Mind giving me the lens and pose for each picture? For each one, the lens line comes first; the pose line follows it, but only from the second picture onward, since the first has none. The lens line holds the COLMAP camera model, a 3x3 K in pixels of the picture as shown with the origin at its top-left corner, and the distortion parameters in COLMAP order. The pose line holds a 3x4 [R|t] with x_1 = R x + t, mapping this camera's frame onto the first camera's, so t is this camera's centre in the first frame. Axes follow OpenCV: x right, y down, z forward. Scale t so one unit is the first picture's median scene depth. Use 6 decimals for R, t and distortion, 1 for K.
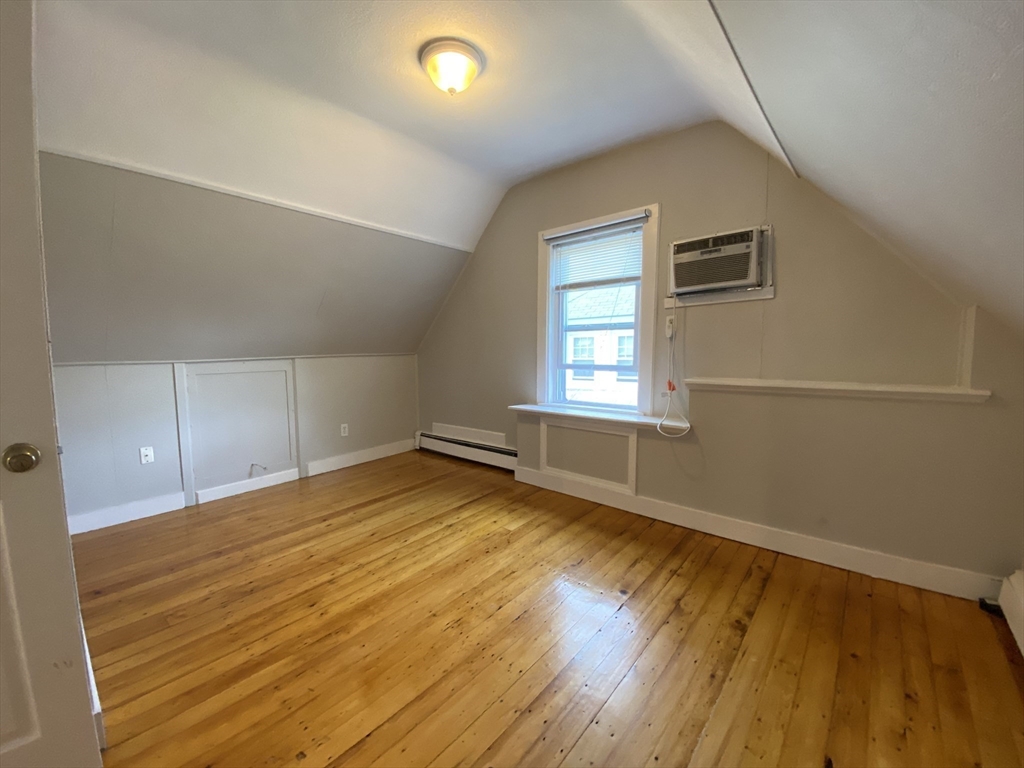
lens RADIAL K [[422.1, 0, 506.2], [0, 422.1, 383.6], [0, 0, 1]] dist [0.000552, -0.000166]
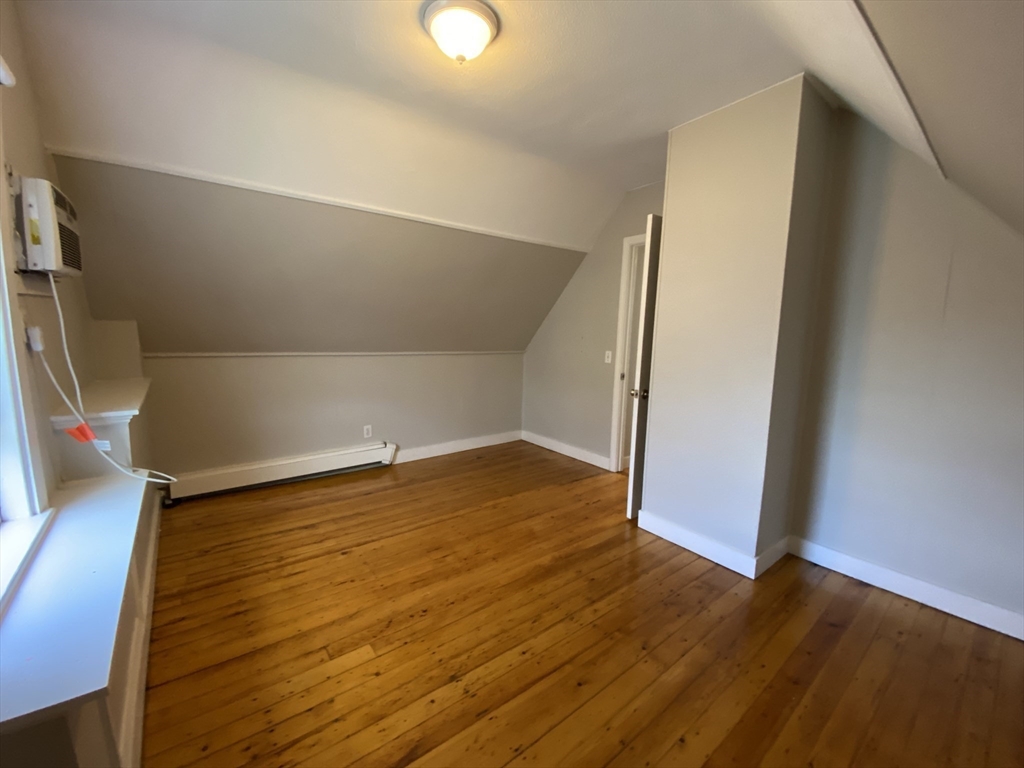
lens RADIAL K [[422.1, 0, 515.0], [0, 422.1, 385.8], [0, 0, 1]] dist [0.000552, -0.000166]
pose [[-0.982951, -0.041808, 0.179050, -0.369212], [-0.002851, 0.977154, 0.212514, -0.225630], [-0.183845, 0.208381, -0.960614, 1.768332]]
